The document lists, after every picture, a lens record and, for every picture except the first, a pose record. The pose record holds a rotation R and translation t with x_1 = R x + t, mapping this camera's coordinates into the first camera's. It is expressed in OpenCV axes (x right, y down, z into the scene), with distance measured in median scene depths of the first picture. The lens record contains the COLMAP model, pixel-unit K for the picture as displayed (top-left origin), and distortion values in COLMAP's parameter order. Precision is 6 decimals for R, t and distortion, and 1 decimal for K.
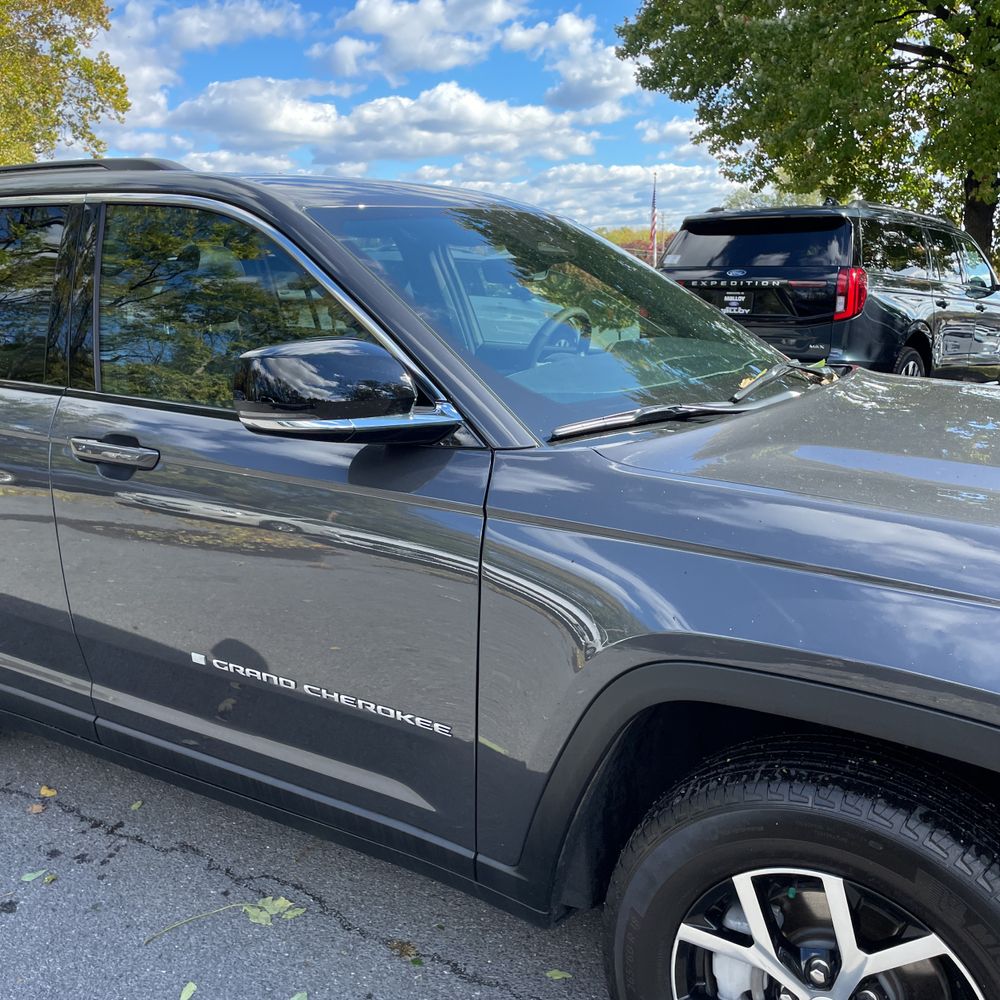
lens RADIAL K [[1023.5, 0, 500.2], [0, 1023.5, 492.2], [0, 0, 1]] dist [0.029727, 0.000000]
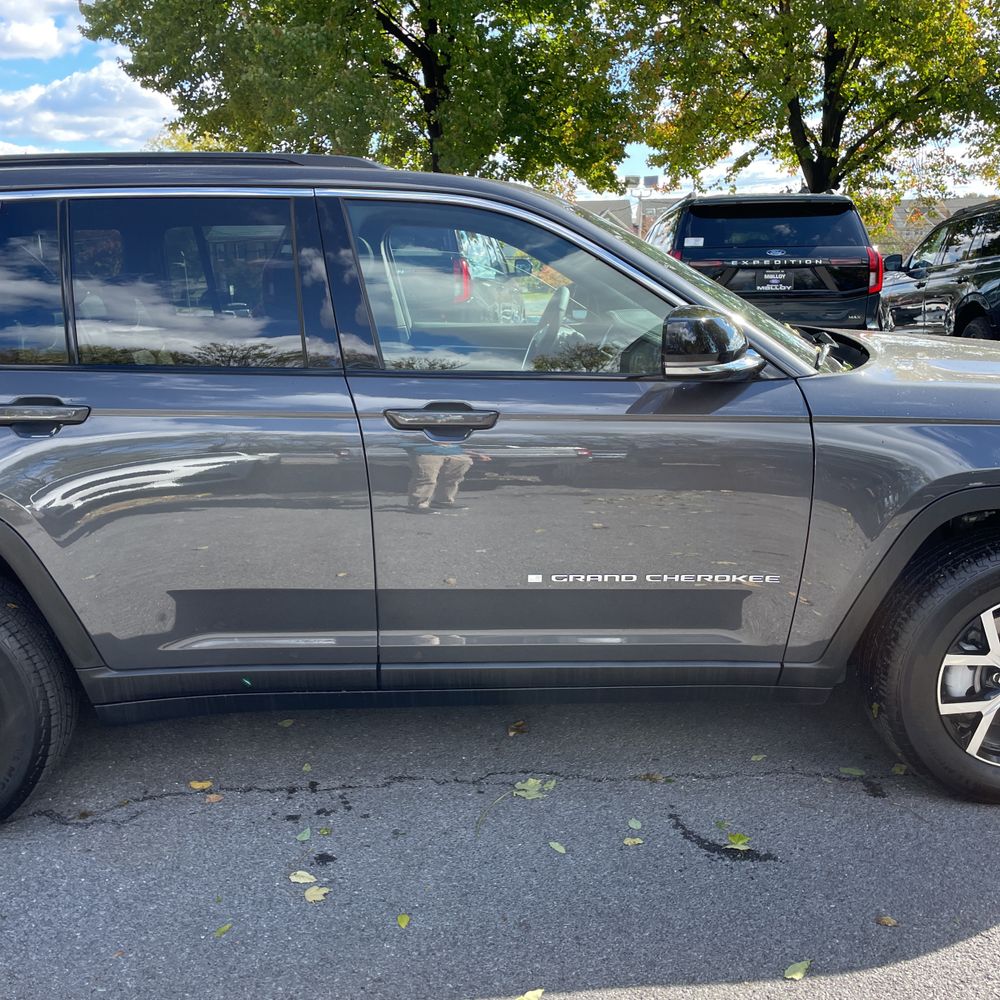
lens RADIAL K [[1023.5, 0, 491.5], [0, 1023.5, 529.3], [0, 0, 1]] dist [0.029727, 0.000000]
pose [[0.832838, -0.147118, 0.533608, -0.722506], [0.124755, 0.989118, 0.077991, 0.002314], [-0.539275, 0.001616, 0.842128, 0.006308]]
